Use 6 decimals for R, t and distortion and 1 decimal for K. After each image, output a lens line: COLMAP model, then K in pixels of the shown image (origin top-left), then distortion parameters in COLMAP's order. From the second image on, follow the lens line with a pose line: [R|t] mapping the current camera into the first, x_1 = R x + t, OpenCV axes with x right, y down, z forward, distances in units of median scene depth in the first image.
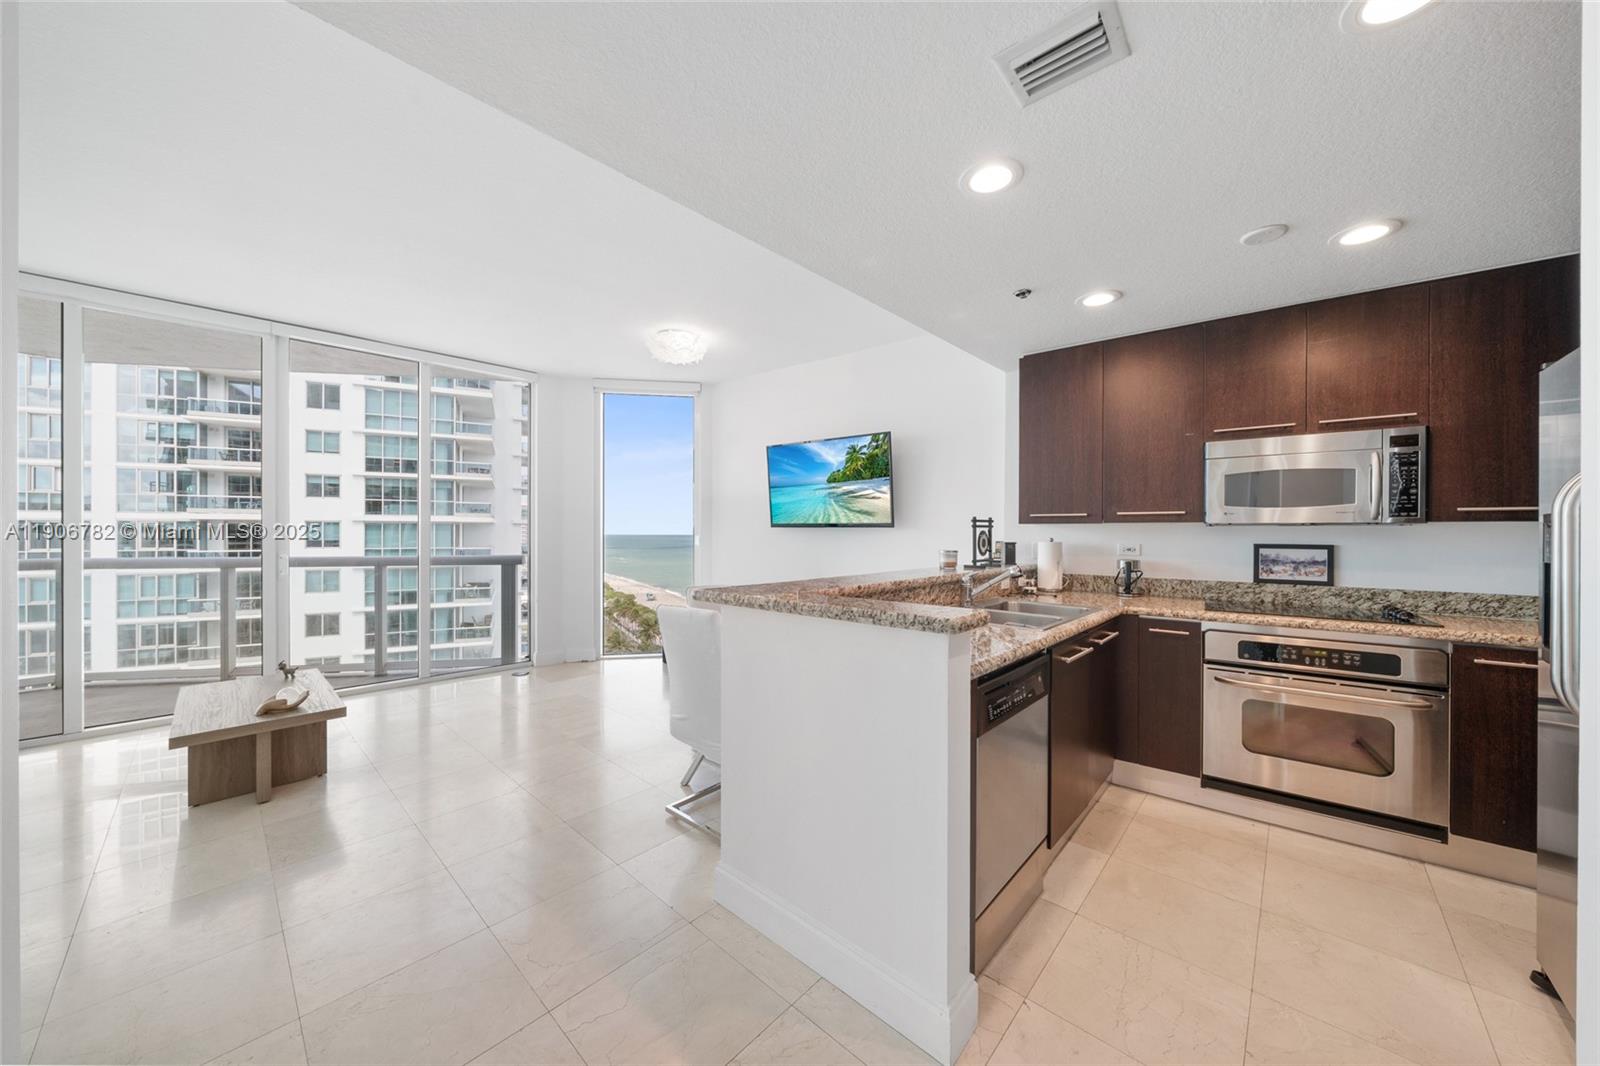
lens RADIAL K [[546.4, 0, 797.1], [0, 546.4, 534.2], [0, 0, 1]] dist [-0.005282, 0.000191]
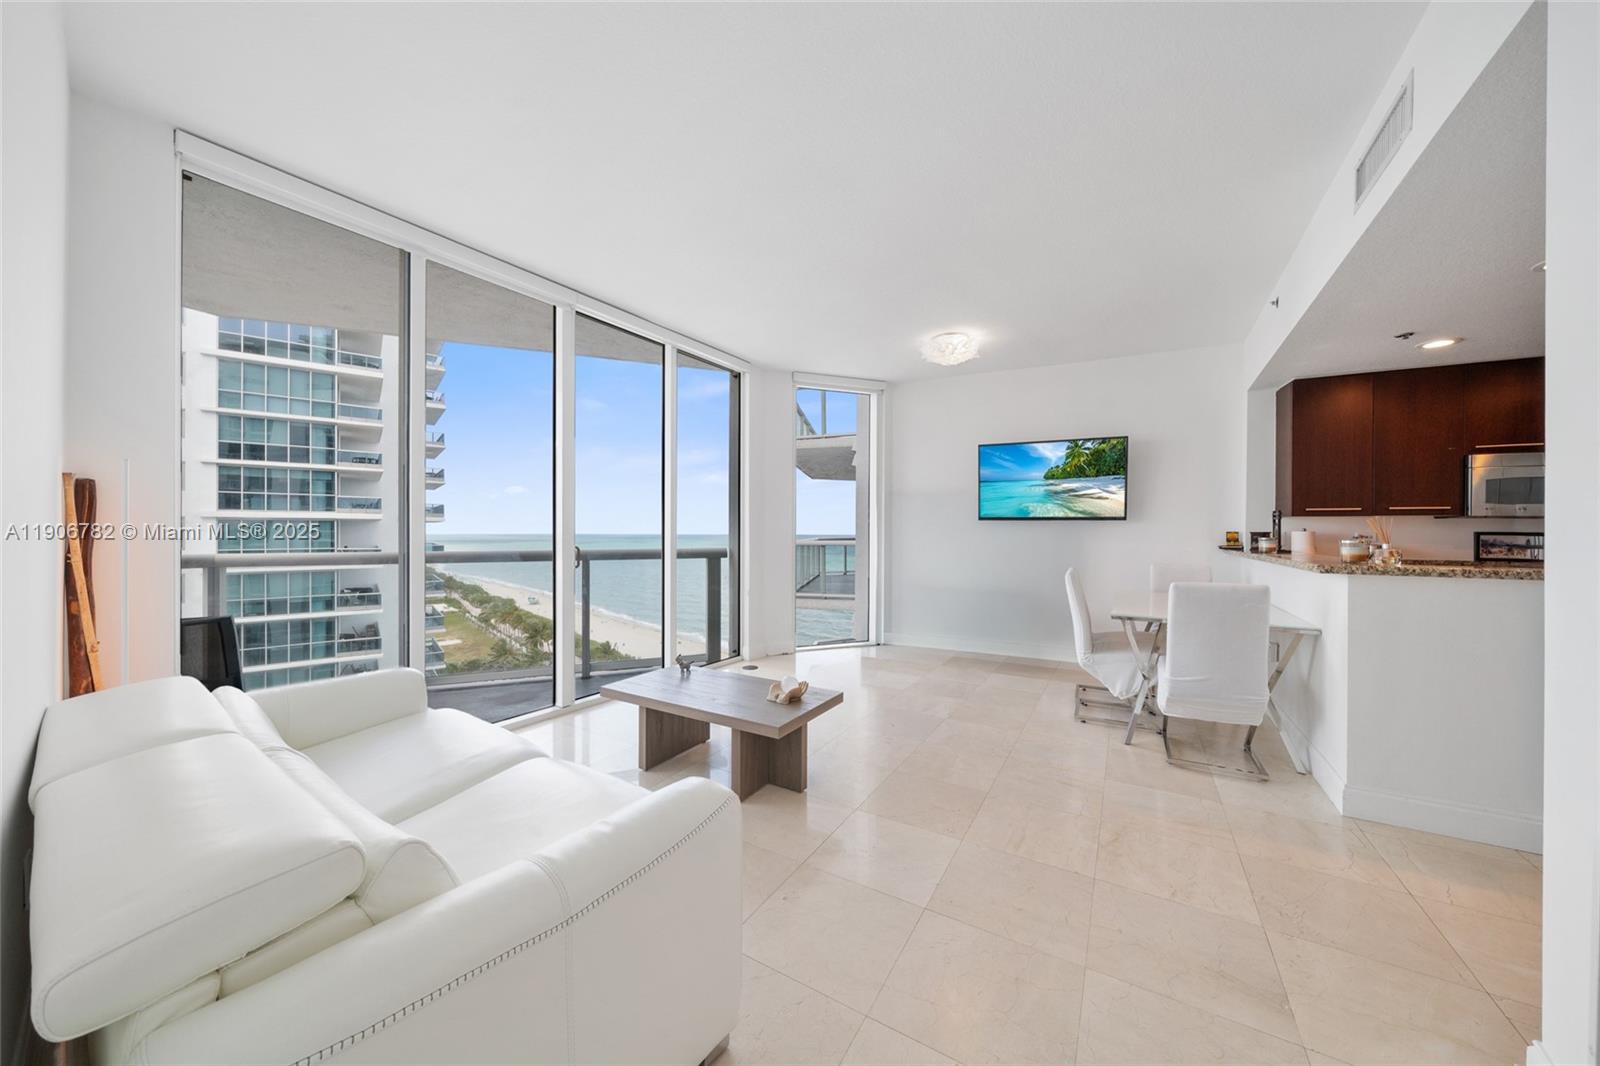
lens RADIAL K [[546.4, 0, 797.1], [0, 546.4, 534.2], [0, 0, 1]] dist [-0.005282, 0.000191]
pose [[0.981389, -0.000590, 0.192028, -0.921459], [0.000365, 0.999999, 0.001203, 0.019875], [-0.192028, -0.001111, 0.981389, 0.032949]]
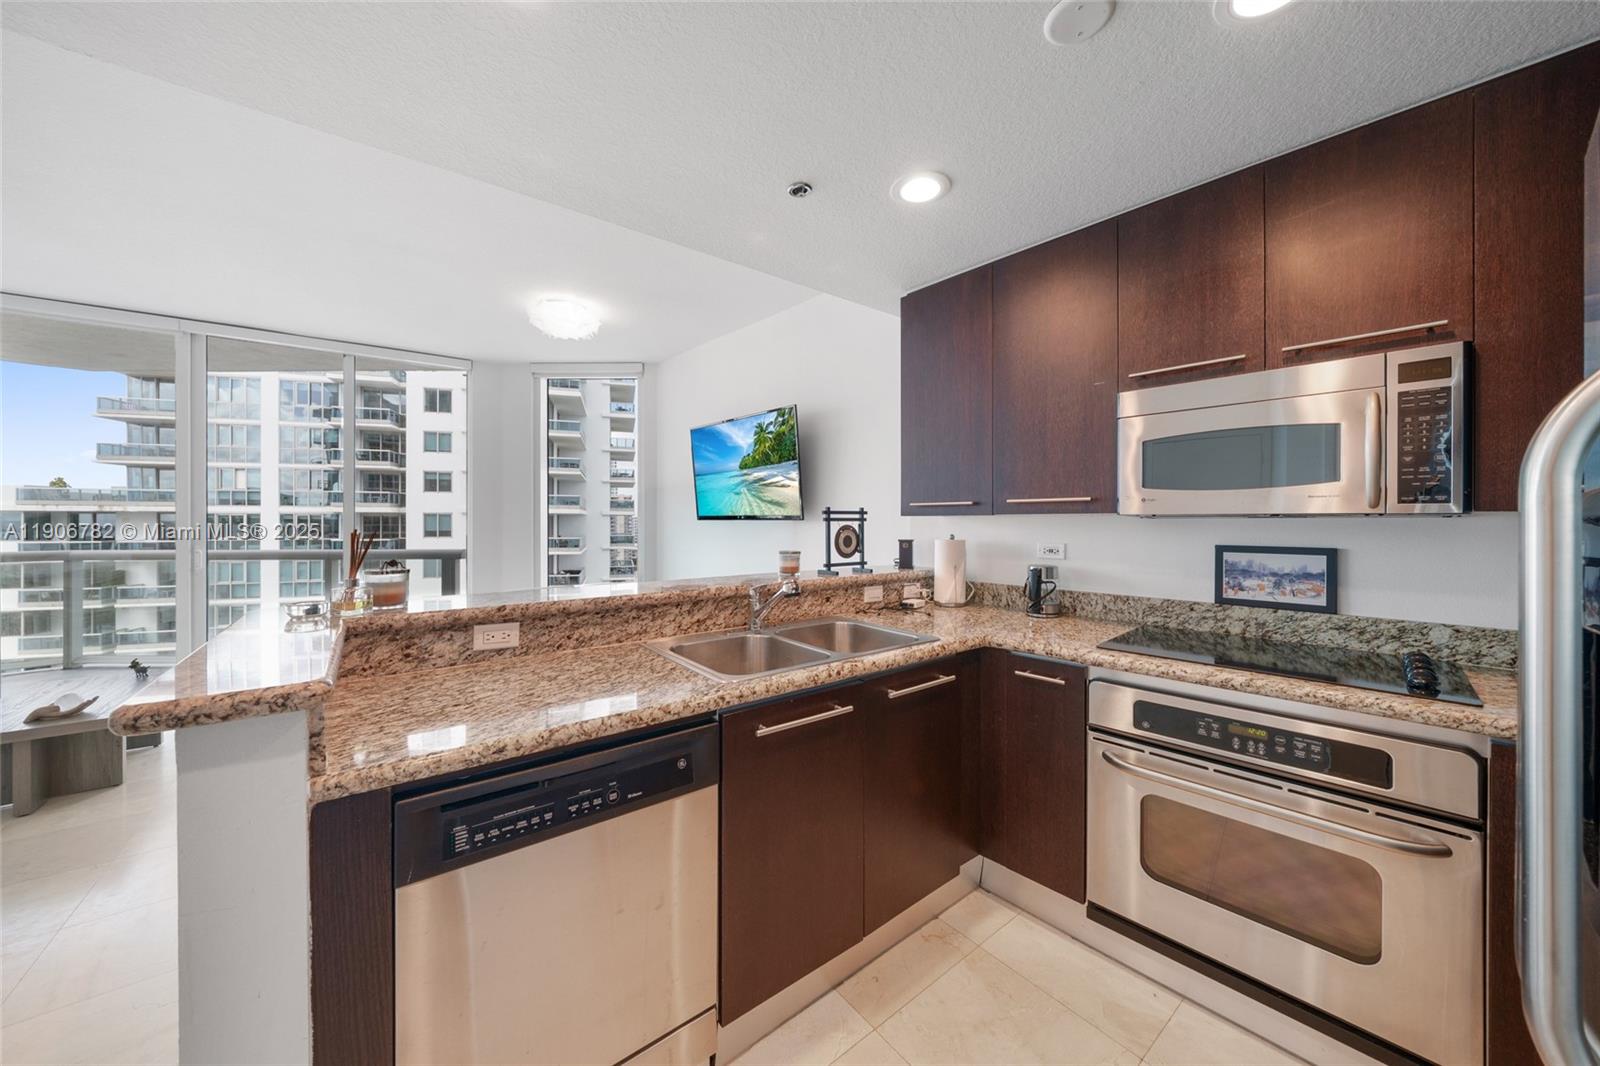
lens RADIAL K [[548.5, 0, 795.8], [0, 548.5, 524.1], [0, 0, 1]] dist [-0.004966, -0.000084]
pose [[0.986200, -0.002072, -0.165546, 0.407577], [0.002097, 0.999998, -0.000025, -0.008299], [0.165545, -0.000322, 0.986202, 0.235937]]
